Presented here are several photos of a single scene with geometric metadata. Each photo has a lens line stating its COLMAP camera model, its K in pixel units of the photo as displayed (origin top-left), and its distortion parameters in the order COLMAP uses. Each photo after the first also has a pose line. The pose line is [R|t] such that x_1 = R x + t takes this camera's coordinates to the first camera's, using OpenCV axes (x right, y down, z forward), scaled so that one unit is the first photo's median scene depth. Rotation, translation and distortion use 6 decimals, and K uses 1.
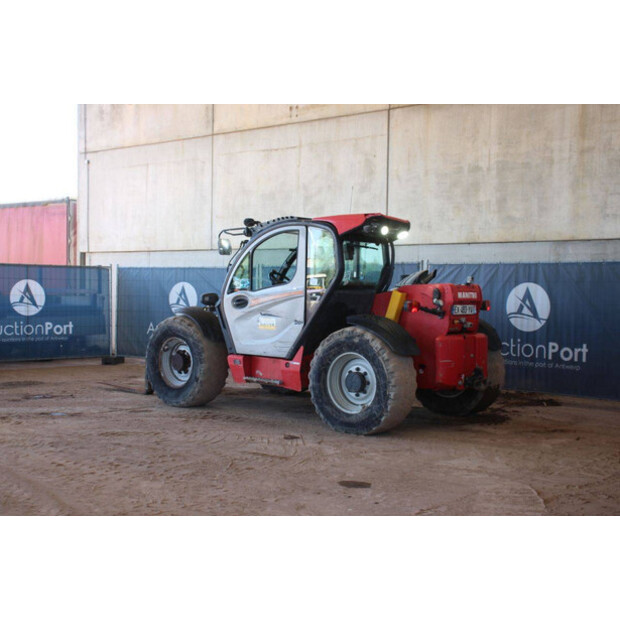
lens RADIAL K [[831.4, 0, 312.1], [0, 831.4, 310.8], [0, 0, 1]] dist [0.052750, 0.000000]
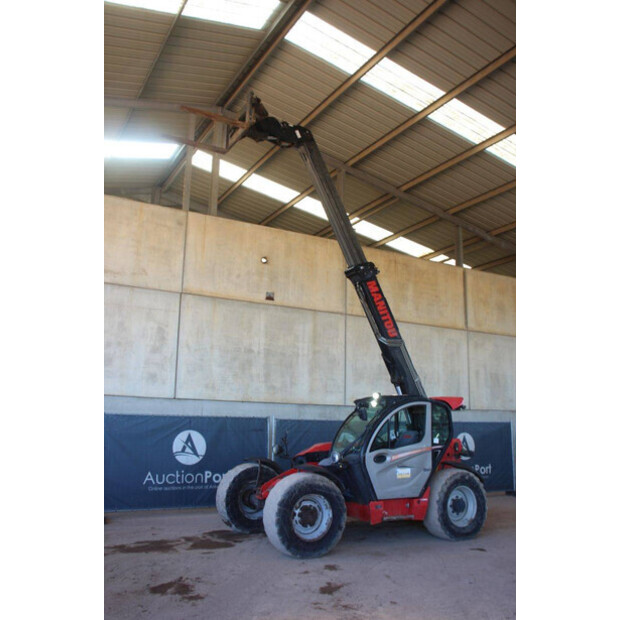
lens RADIAL K [[555.5, 0, 300.5], [0, 555.5, 312.2], [0, 0, 1]] dist [-0.141128, 0.135486]
pose [[0.373082, 0.173610, 0.911411, -0.980541], [0.010957, 0.981444, -0.191436, -0.073463], [-0.927734, 0.081408, 0.364257, 0.823965]]
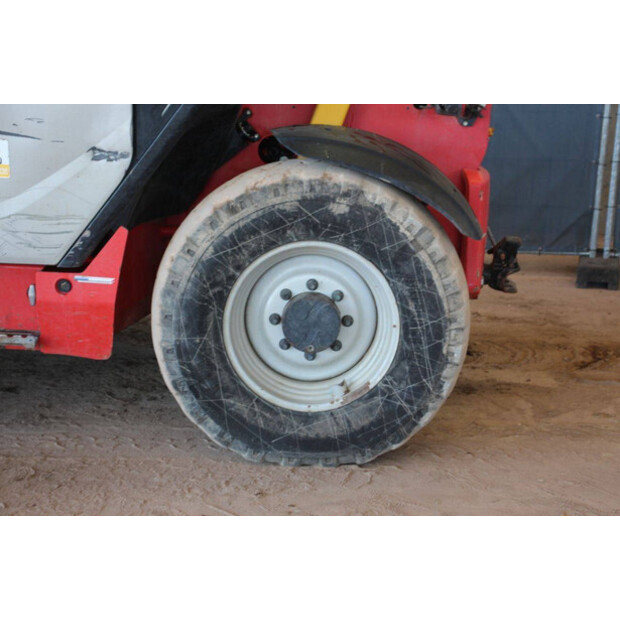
lens RADIAL K [[1283.1, 0, 308.9], [0, 1283.1, 307.5], [0, 0, 1]] dist [0.322785, 0.000000]
pose [[0.760880, -0.126694, 0.636404, -0.279478], [-0.004979, 0.979585, 0.200967, -0.028967], [-0.648874, -0.156080, 0.744716, 0.557805]]
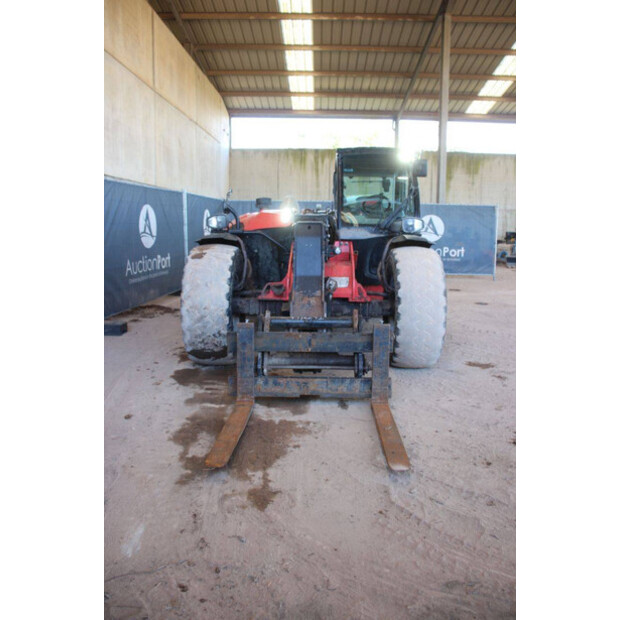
lens RADIAL K [[523.6, 0, 308.8], [0, 523.6, 309.9], [0, 0, 1]] dist [-0.147732, 0.119650]
pose [[-0.622492, -0.149798, 0.768156, -0.524362], [-0.001946, 0.981805, 0.189884, -0.031920], [-0.782623, 0.116706, -0.611458, 1.560721]]
